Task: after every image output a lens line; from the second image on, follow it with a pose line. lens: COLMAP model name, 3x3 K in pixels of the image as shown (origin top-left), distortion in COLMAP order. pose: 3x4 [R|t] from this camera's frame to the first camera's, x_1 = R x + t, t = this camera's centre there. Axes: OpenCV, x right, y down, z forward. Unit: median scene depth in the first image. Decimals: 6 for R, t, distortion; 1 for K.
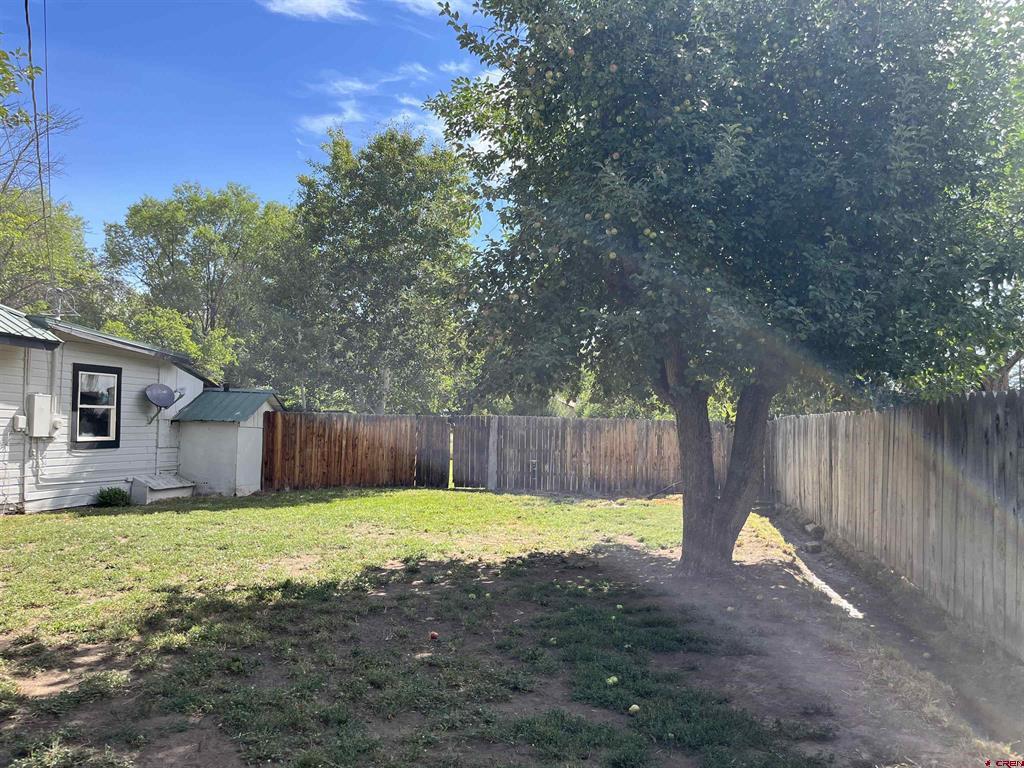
lens RADIAL K [[788.3, 0, 511.7], [0, 788.3, 383.5], [0, 0, 1]] dist [0.076255, -0.094463]
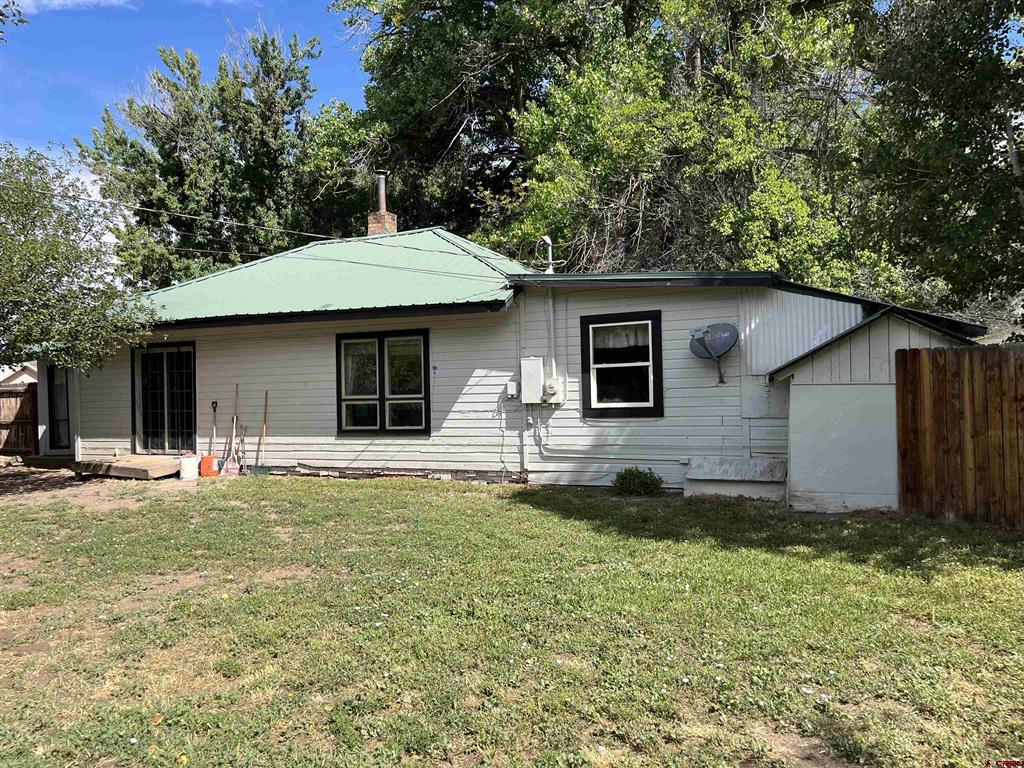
lens RADIAL K [[788.3, 0, 511.8], [0, 788.3, 387.9], [0, 0, 1]] dist [0.076255, -0.094463]
pose [[-0.225486, -0.010438, -0.974191, 0.273775], [0.076631, 0.996655, -0.028415, 0.065897], [0.971228, -0.081060, -0.223932, 1.069236]]
